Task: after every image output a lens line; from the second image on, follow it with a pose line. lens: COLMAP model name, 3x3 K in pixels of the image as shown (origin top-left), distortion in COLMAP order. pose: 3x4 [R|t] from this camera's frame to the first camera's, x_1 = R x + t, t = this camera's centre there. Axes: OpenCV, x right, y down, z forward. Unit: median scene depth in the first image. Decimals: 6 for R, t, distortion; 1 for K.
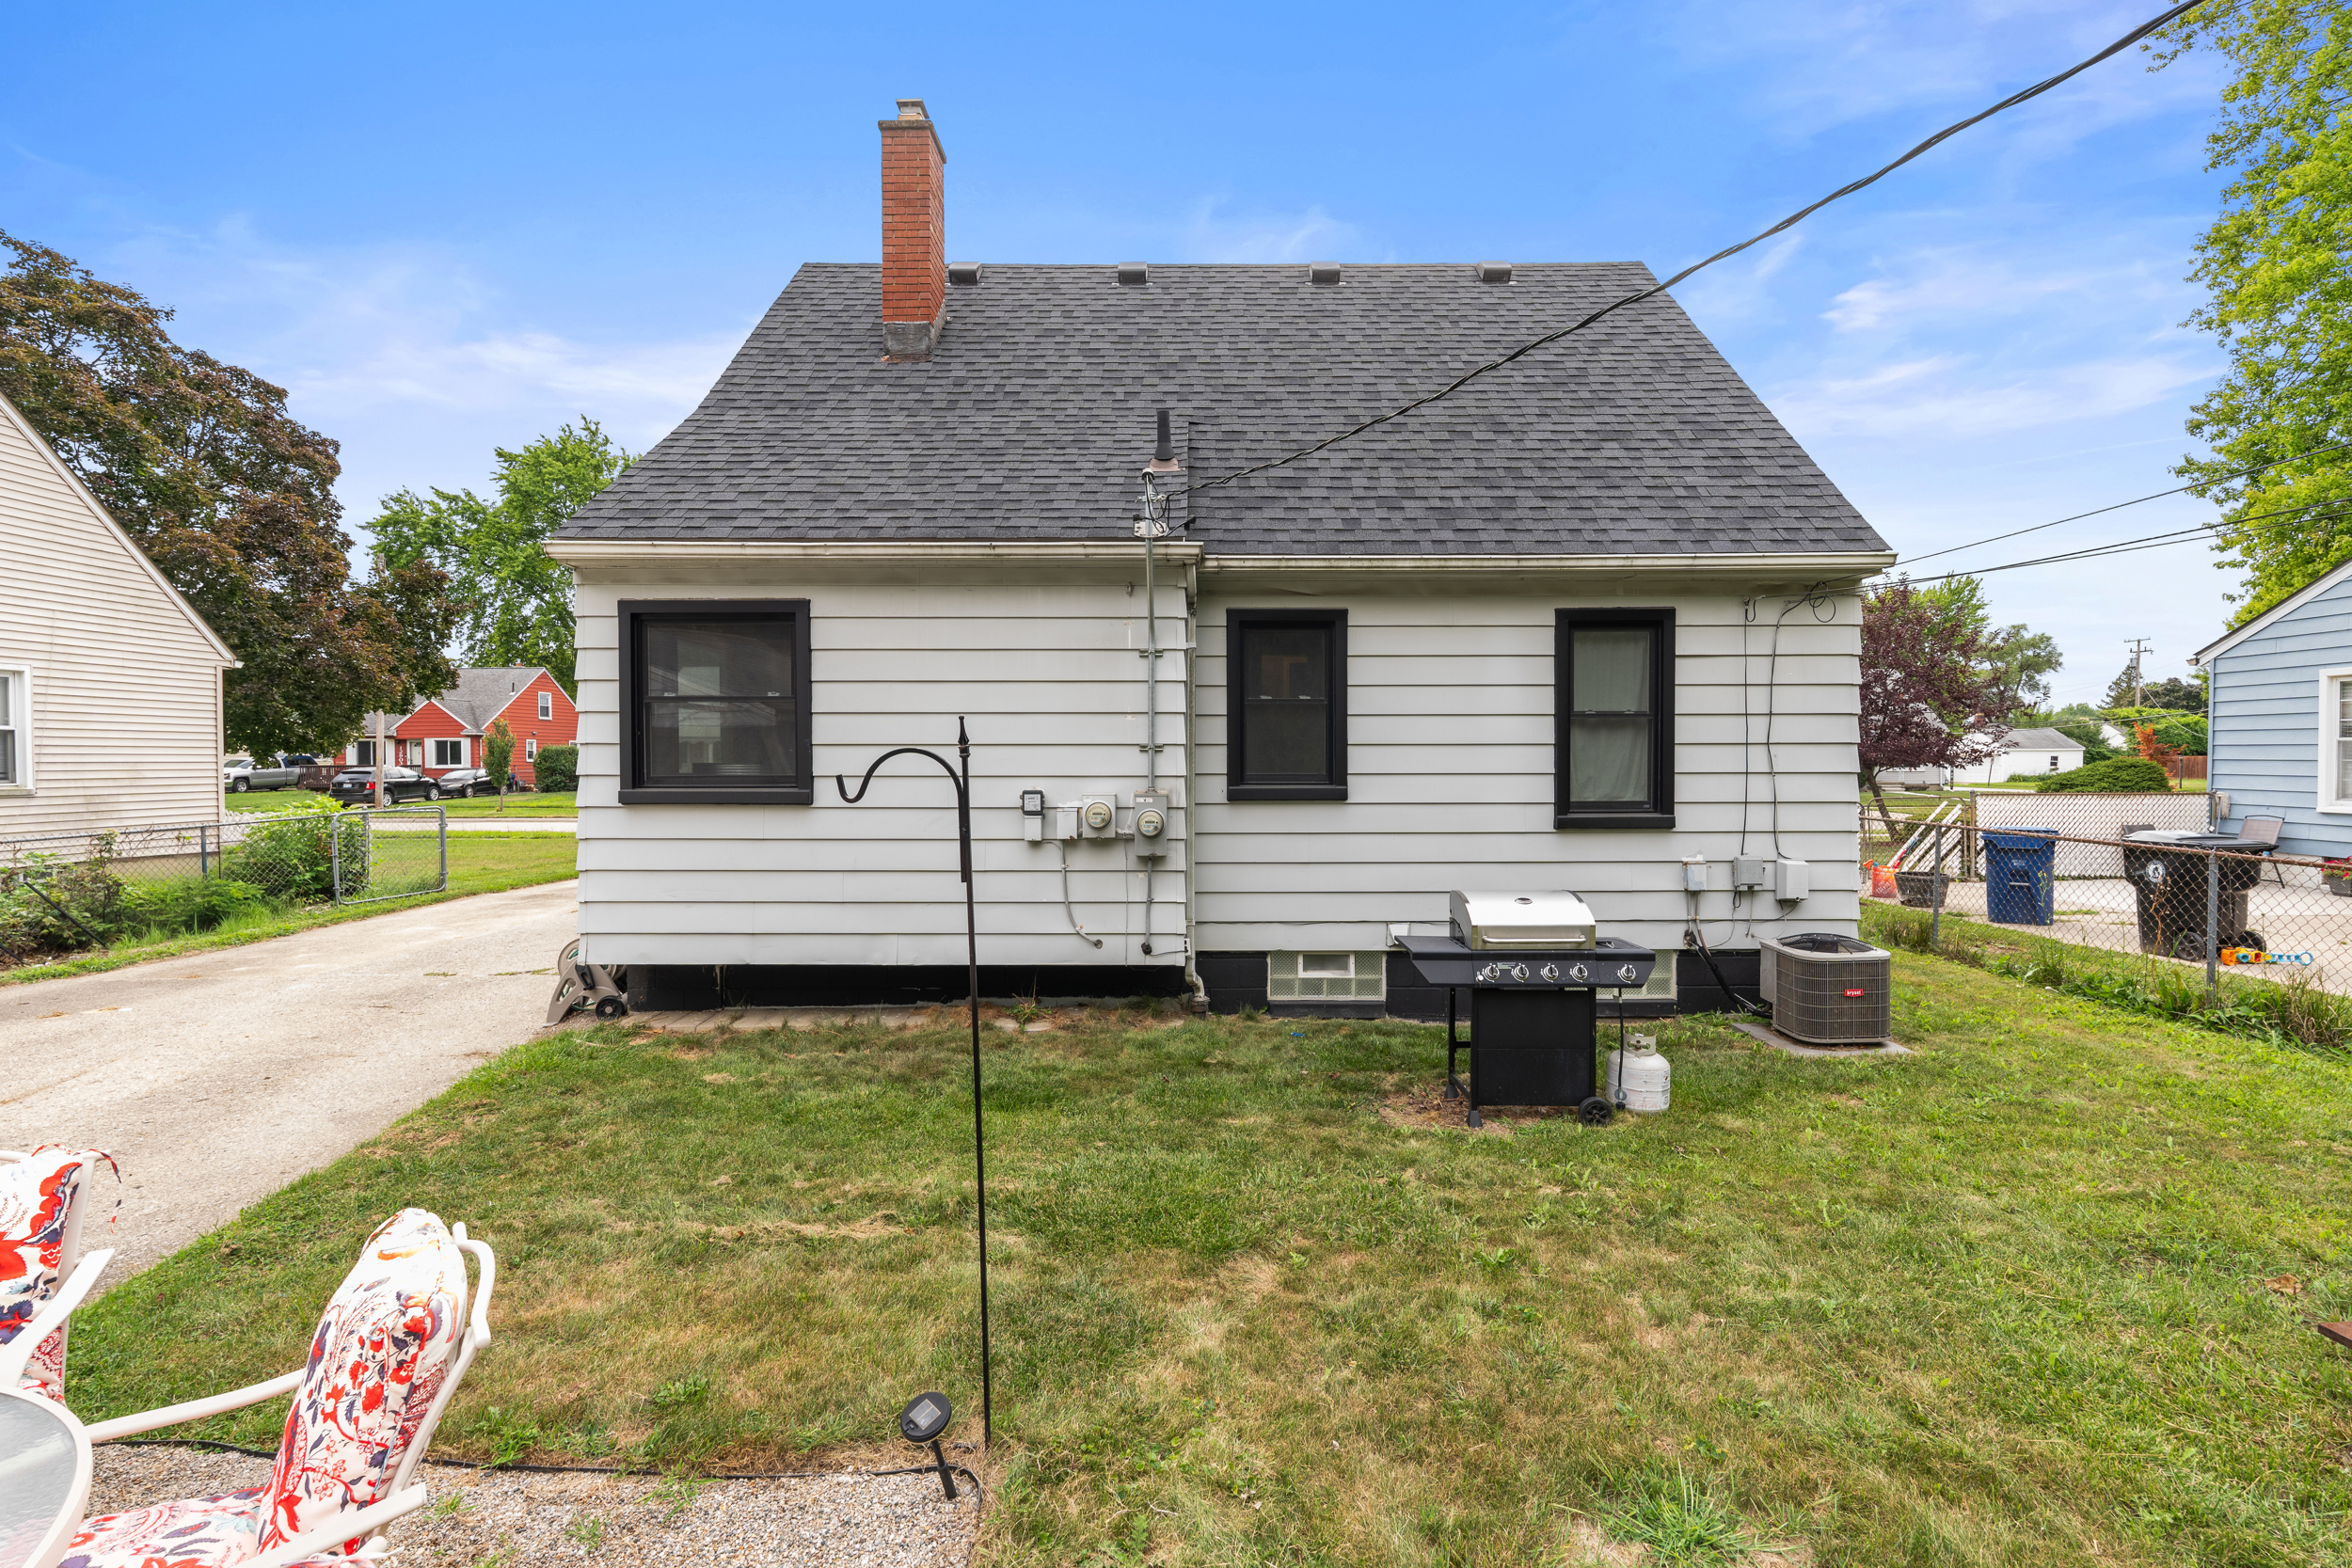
lens RADIAL K [[1069.4, 0, 1176.0], [0, 1069.4, 784.0], [0, 0, 1]] dist [-0.003739, 0.000295]
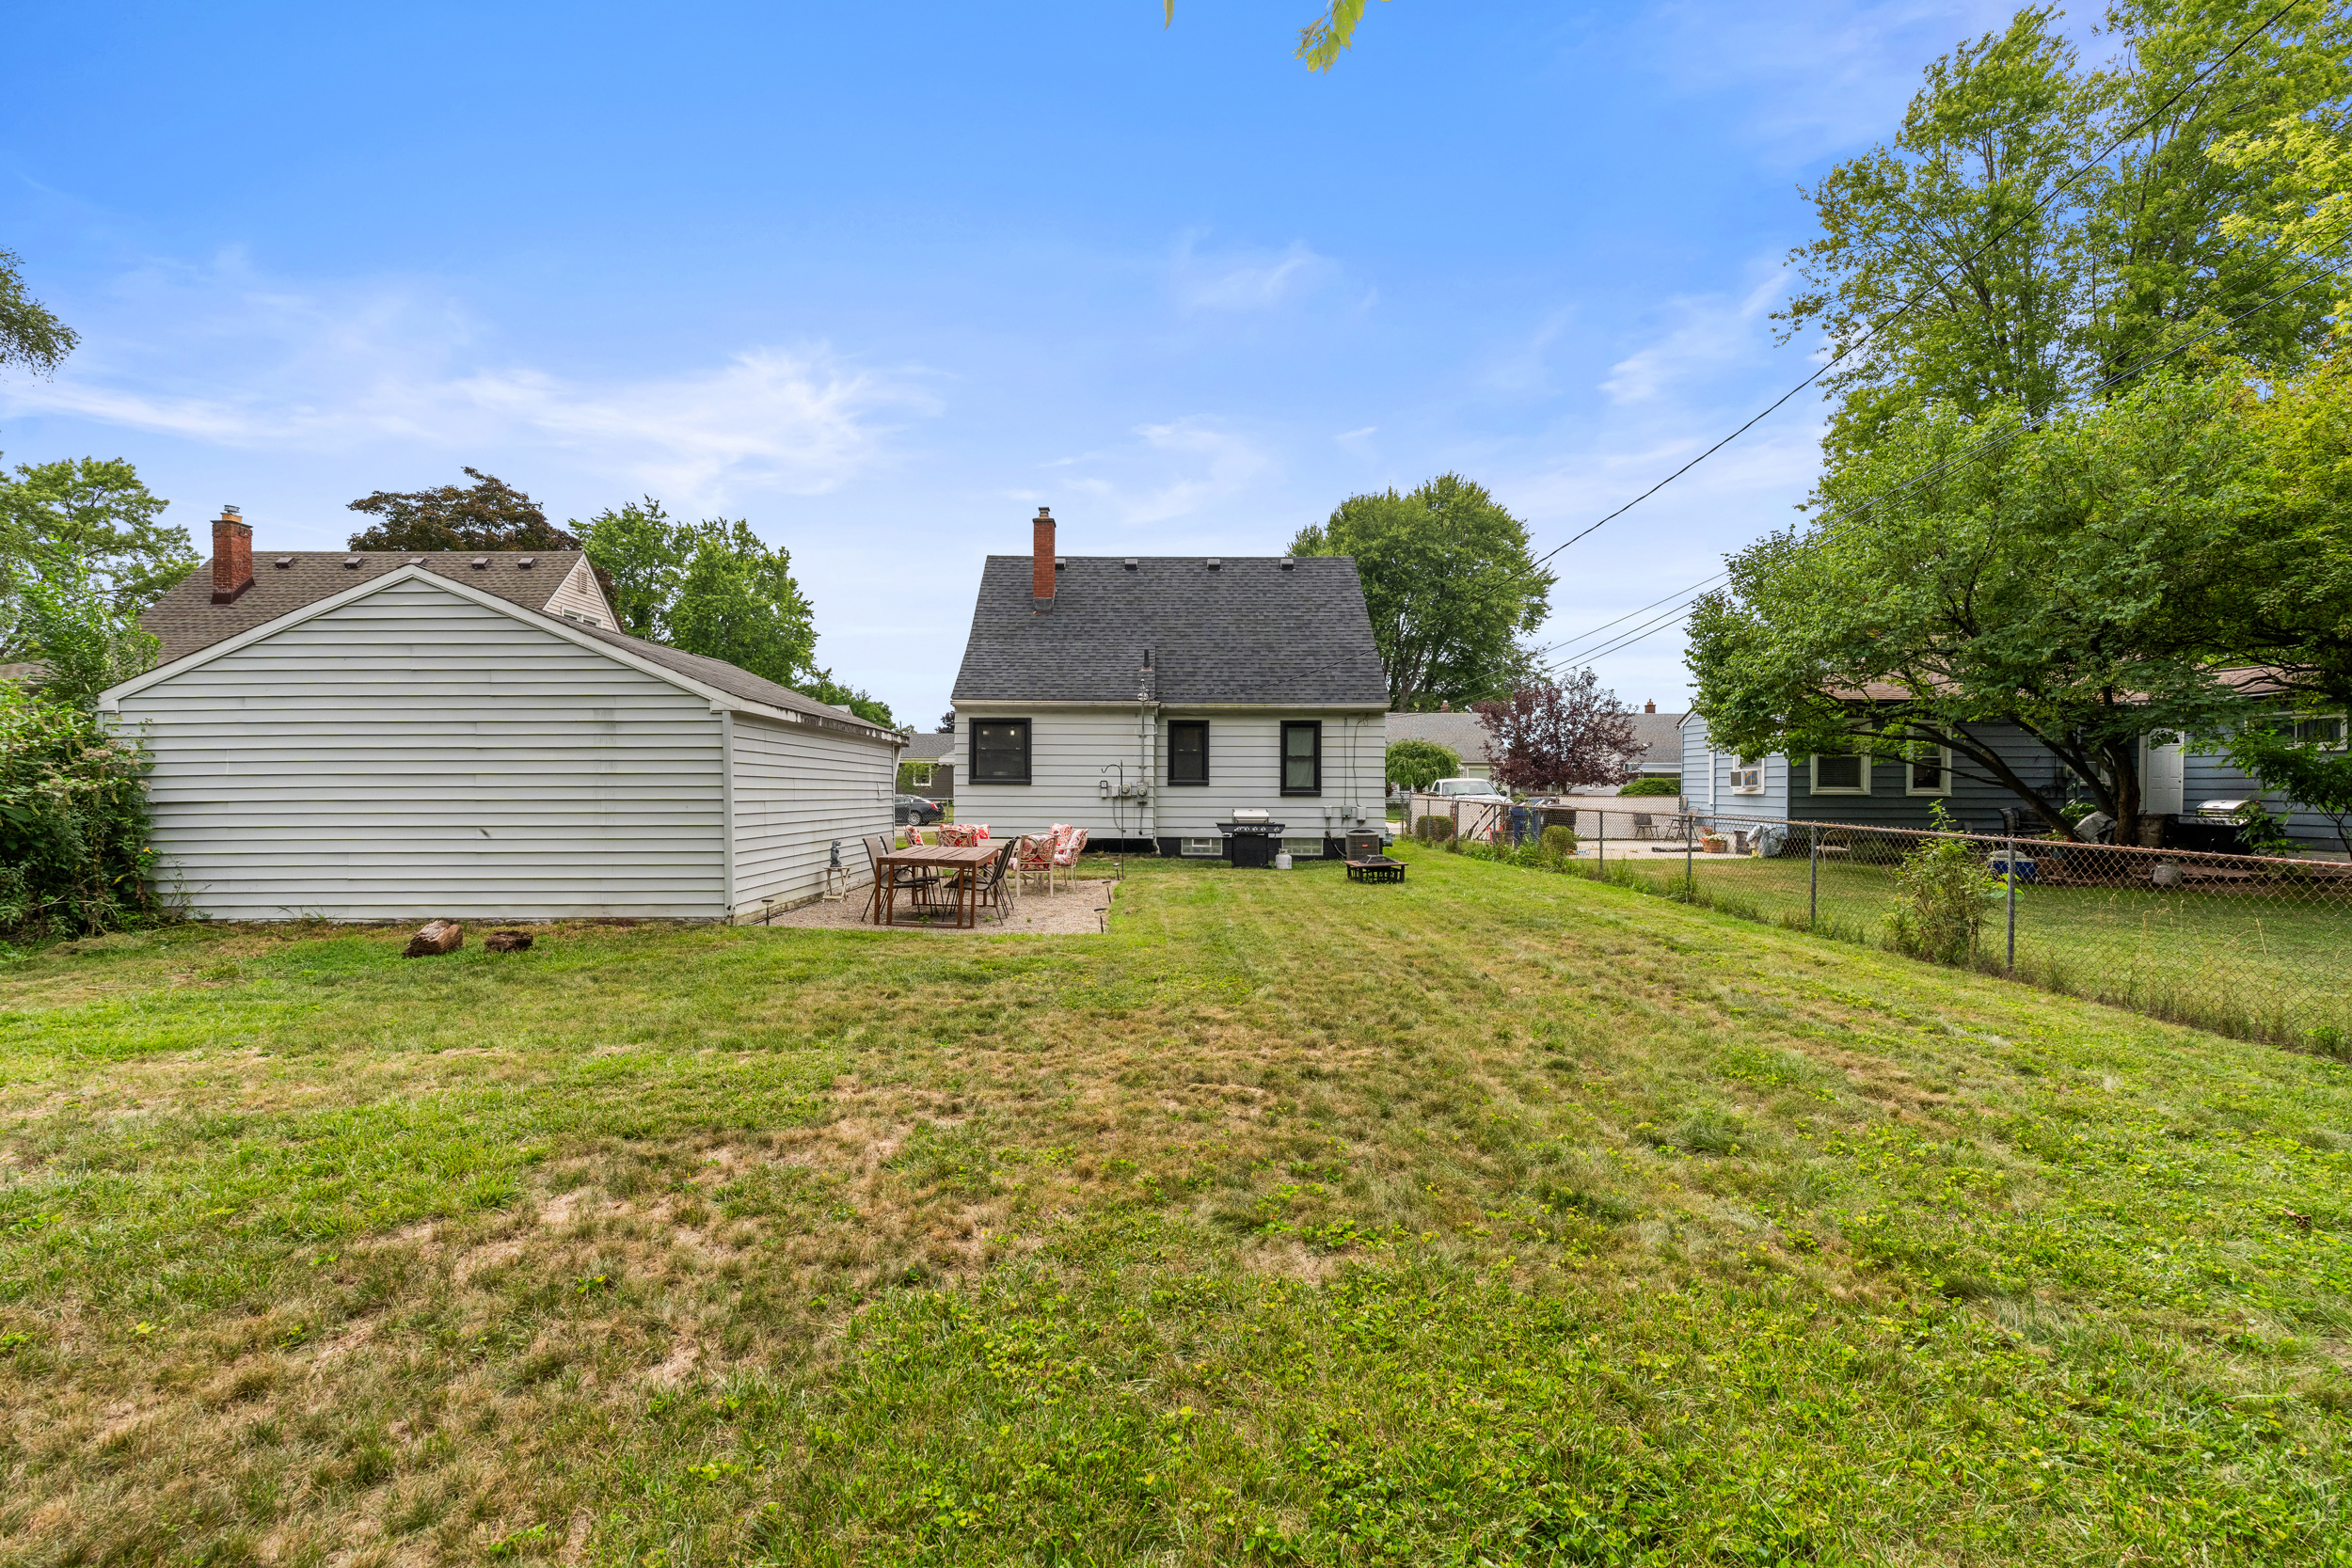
lens RADIAL K [[1056.7, 0, 1167.5], [0, 1056.7, 789.2], [0, 0, 1]] dist [-0.002936, 0.000173]
pose [[0.999695, 0.006432, 0.023836, -0.021829], [-0.005894, 0.999727, -0.022598, 0.091747], [-0.023975, 0.022450, 0.999460, -1.889729]]
